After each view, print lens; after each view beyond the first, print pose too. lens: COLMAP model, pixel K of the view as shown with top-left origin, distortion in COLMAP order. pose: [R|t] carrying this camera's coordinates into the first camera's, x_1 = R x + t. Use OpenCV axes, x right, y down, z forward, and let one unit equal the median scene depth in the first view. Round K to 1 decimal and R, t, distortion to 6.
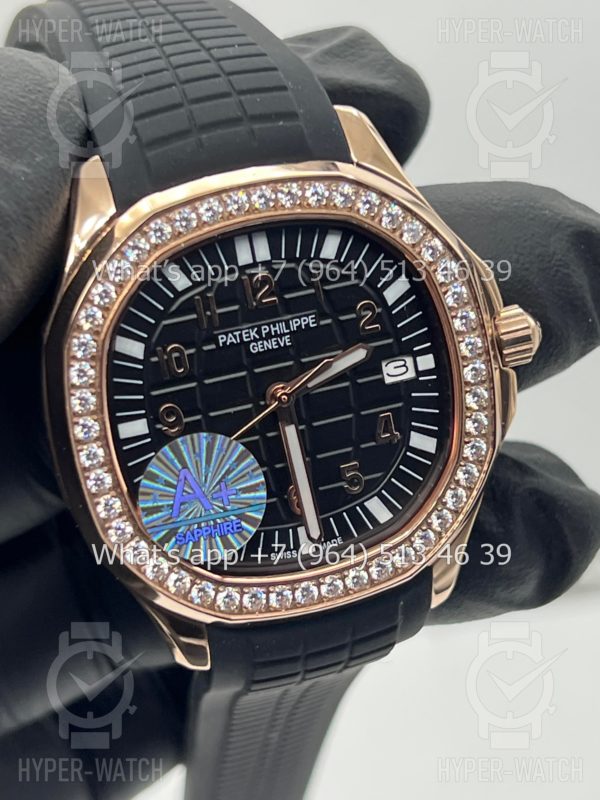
lens RADIAL K [[1921.4, 0, 300.0], [0, 1921.4, 400.0], [0, 0, 1]] dist [0.133664, 0.580898]
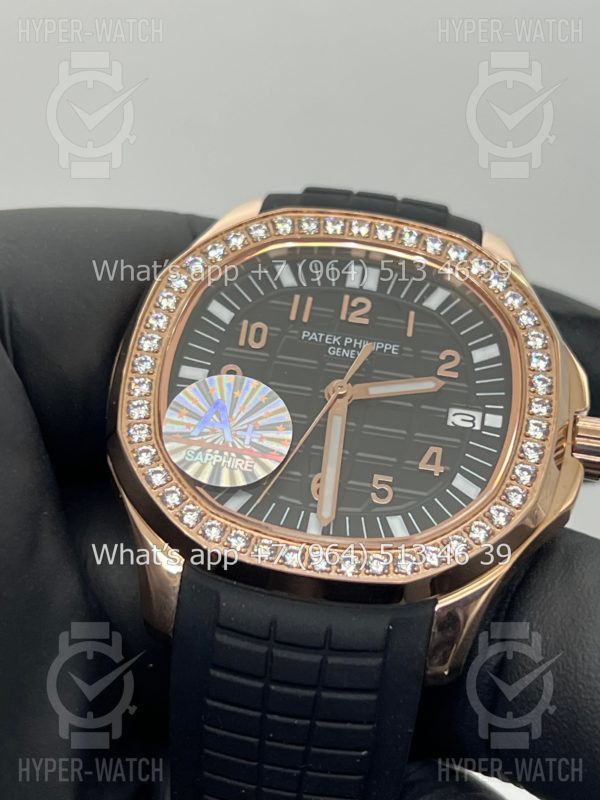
lens RADIAL K [[1921.4, 0, 300.0], [0, 1921.4, 400.0], [0, 0, 1]] dist [0.133664, 0.580898]
pose [[0.914641, 0.167197, -0.368072, 0.342573], [-0.372994, 0.700141, -0.608834, 0.622402], [0.155907, 0.694153, 0.702741, 0.290606]]
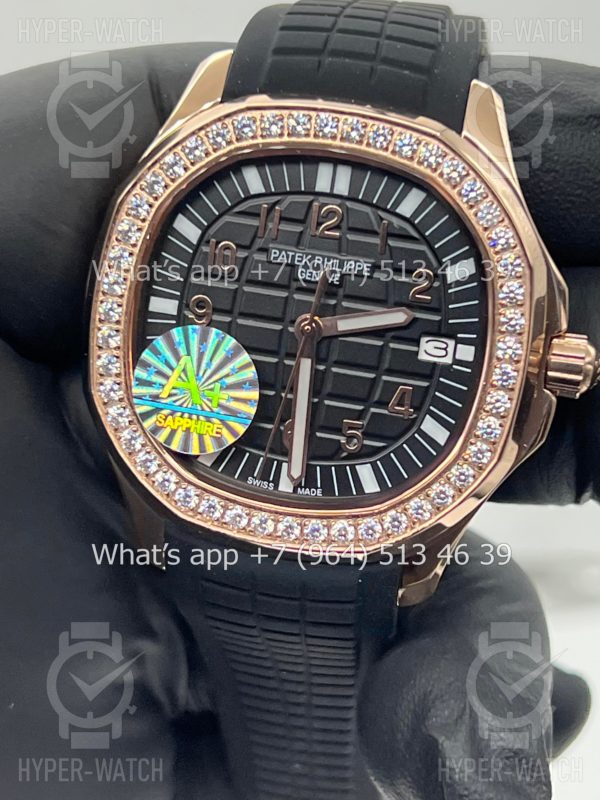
lens RADIAL K [[1921.4, 0, 300.0], [0, 1921.4, 400.0], [0, 0, 1]] dist [0.133664, 0.580898]
pose [[0.872461, 0.338129, -0.352819, 0.349593], [-0.375882, 0.925700, -0.042335, 0.076312], [0.312290, 0.169554, 0.934733, 0.074285]]
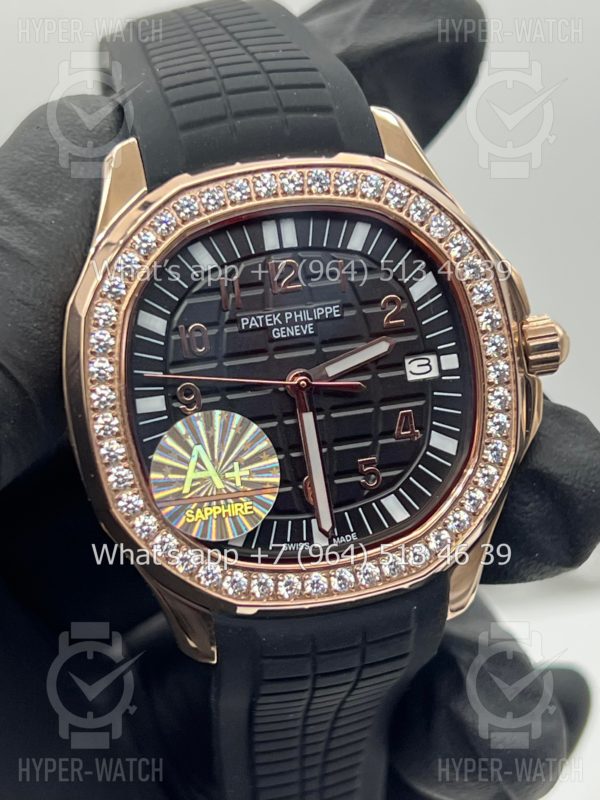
lens RADIAL K [[1921.4, 0, 300.0], [0, 1921.4, 400.0], [0, 0, 1]] dist [0.133664, 0.580898]
pose [[0.996392, 0.047748, -0.070164, 0.060234], [-0.056599, 0.989882, -0.130115, 0.136694], [0.063242, 0.133616, 0.989013, 0.012806]]
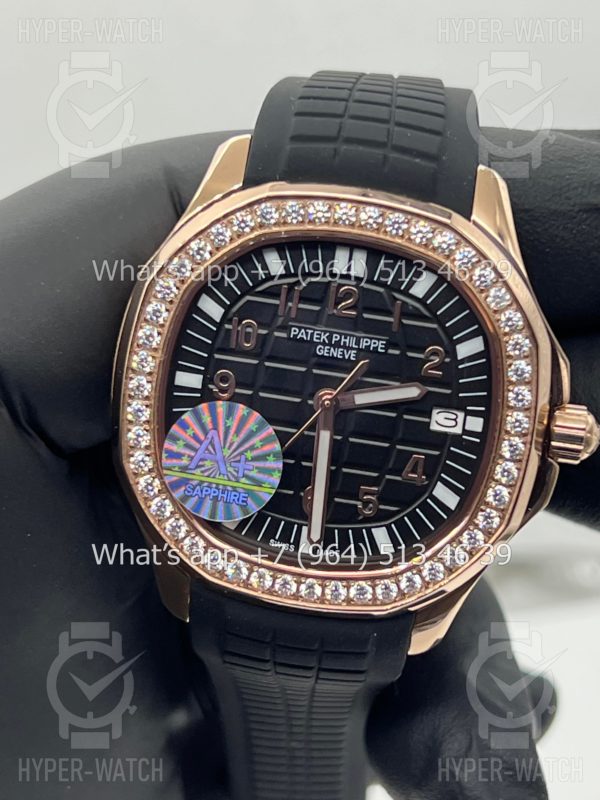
lens RADIAL K [[1921.4, 0, 300.0], [0, 1921.4, 400.0], [0, 0, 1]] dist [0.133664, 0.580898]
pose [[0.899005, 0.349161, -0.264343, 0.256009], [-0.364184, 0.931289, -0.008449, 0.011672], [0.243229, 0.103865, 0.964392, -0.026363]]
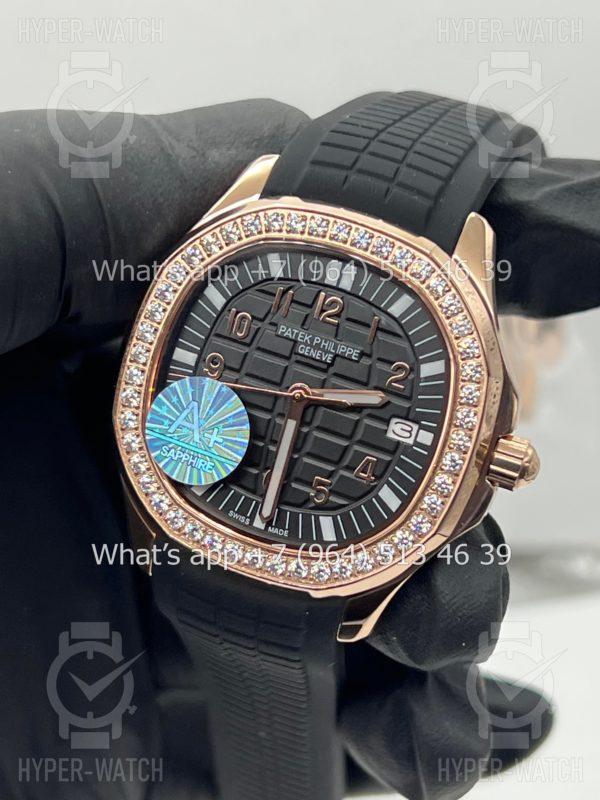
lens RADIAL K [[1921.4, 0, 300.0], [0, 1921.4, 400.0], [0, 0, 1]] dist [0.133664, 0.580898]
pose [[0.775401, 0.466121, -0.426009, 0.495421], [-0.527671, 0.848859, -0.031656, 0.037836], [0.346866, 0.249339, 0.904165, -0.069439]]
